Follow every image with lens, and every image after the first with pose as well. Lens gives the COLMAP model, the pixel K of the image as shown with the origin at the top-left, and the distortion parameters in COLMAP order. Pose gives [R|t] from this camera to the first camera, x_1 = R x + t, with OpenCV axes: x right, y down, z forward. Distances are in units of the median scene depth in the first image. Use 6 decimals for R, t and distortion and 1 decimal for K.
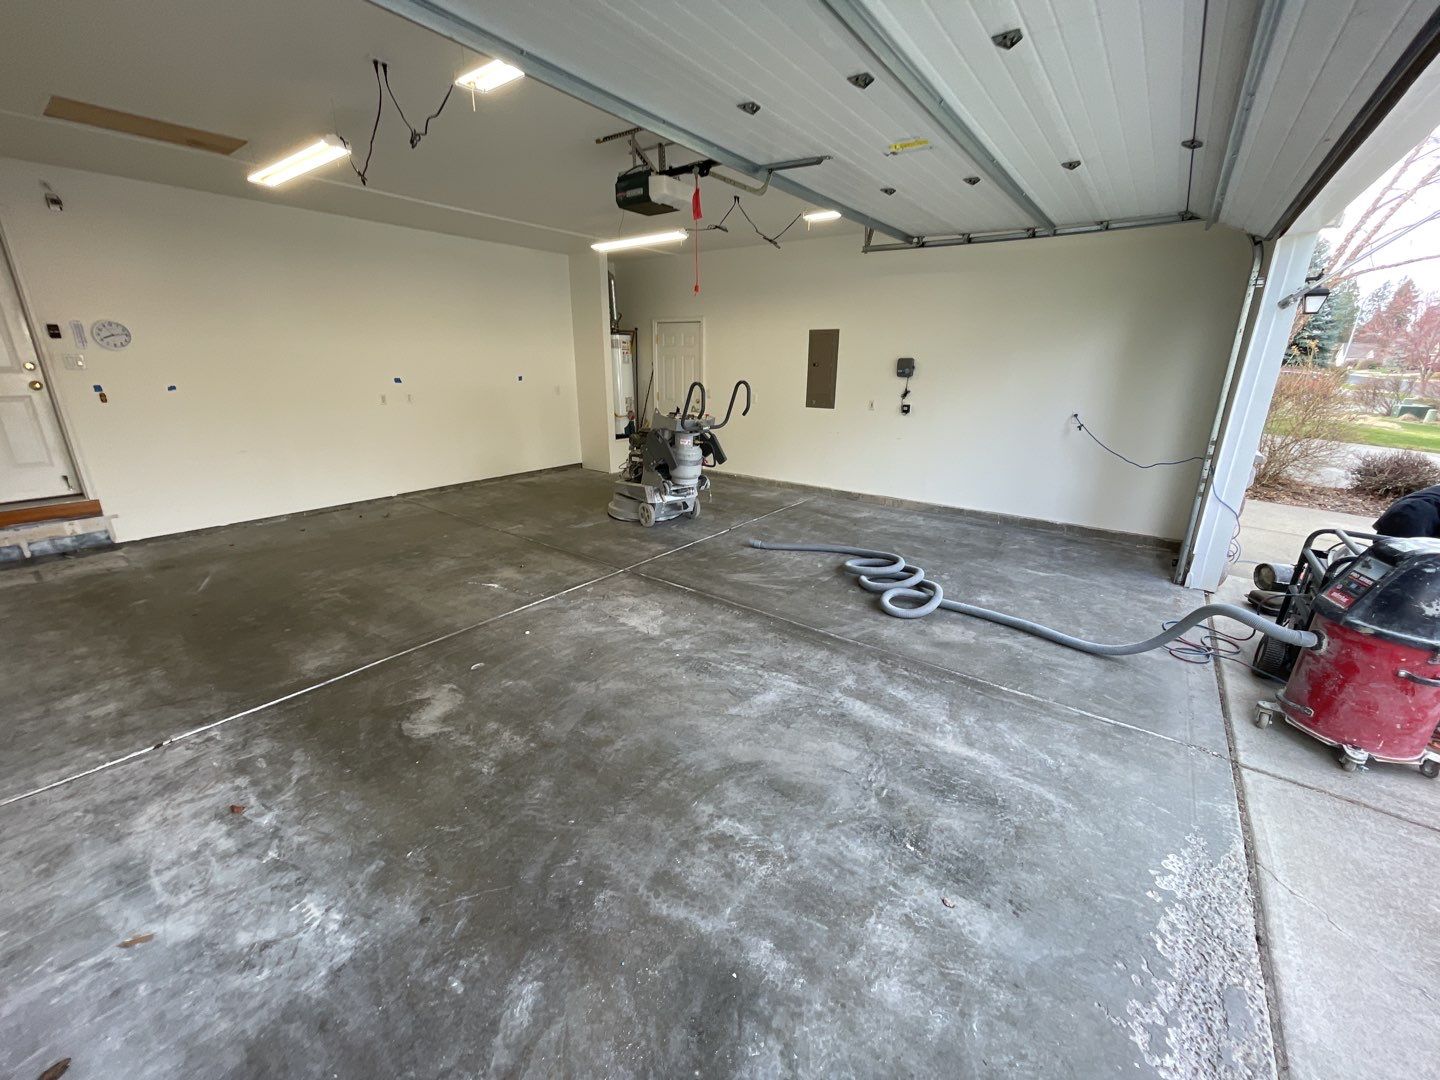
lens RADIAL K [[580.1, 0, 725.6], [0, 580.1, 536.5], [0, 0, 1]] dist [-0.001616, 0.000155]
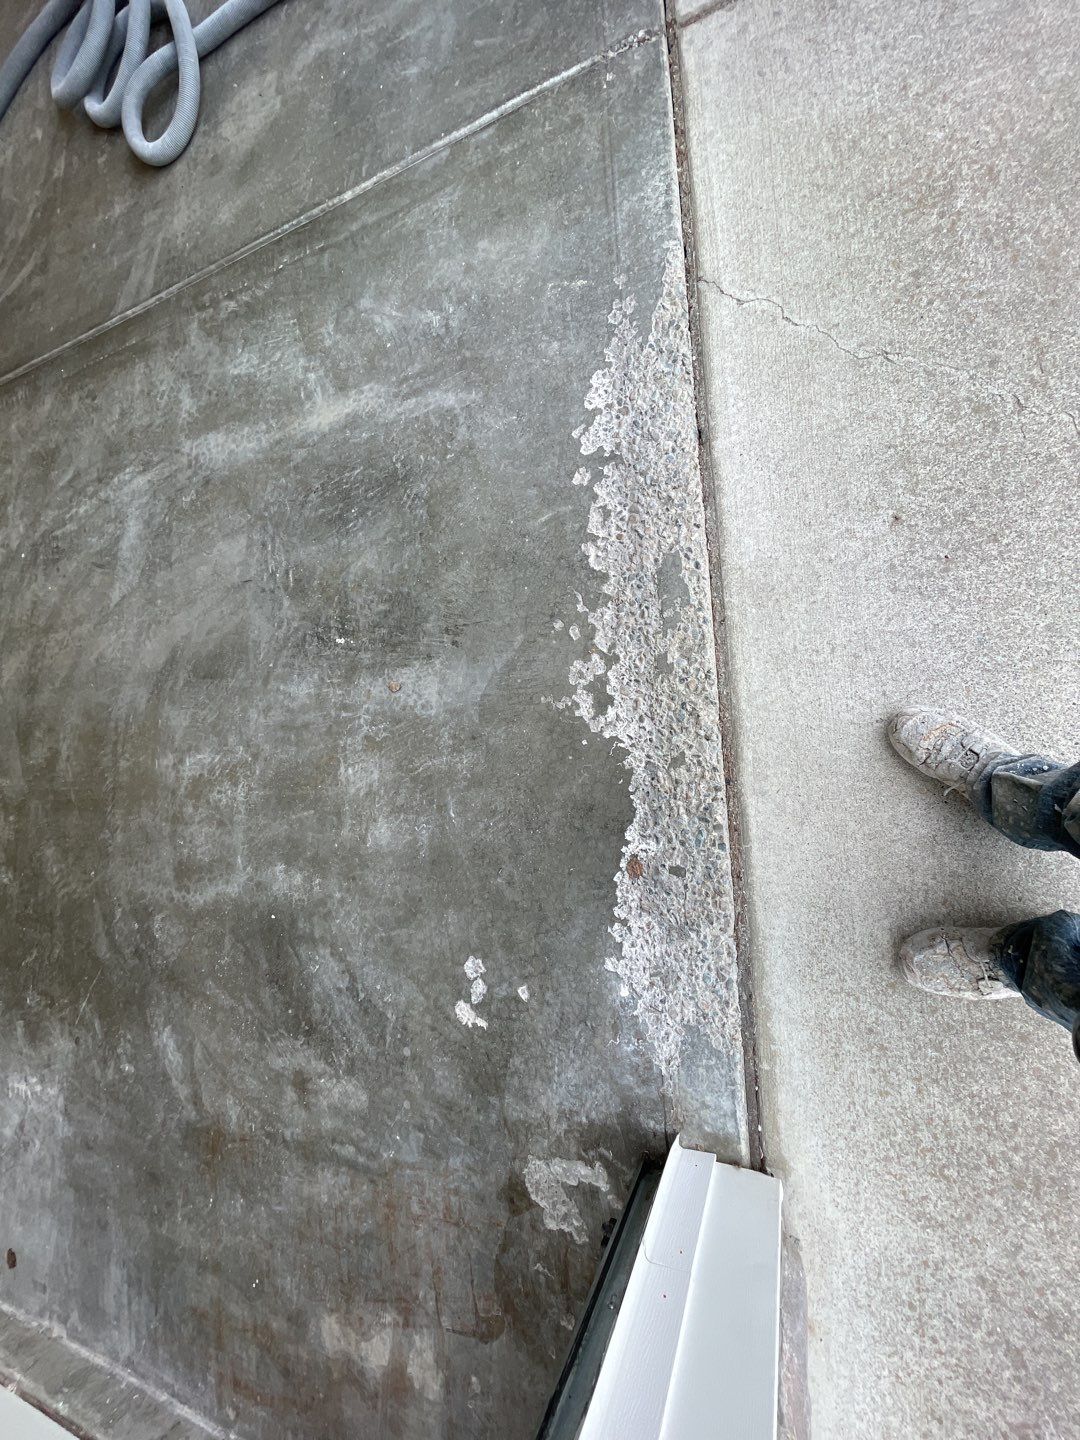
lens RADIAL K [[580.1, 0, 537.9], [0, 580.1, 711.4], [0, 0, 1]] dist [-0.001616, 0.000155]
pose [[0.708507, -0.654532, -0.263828, 0.333935], [0.559059, 0.292435, 0.775845, 0.059889], [-0.430663, -0.697187, 0.573114, 0.199339]]
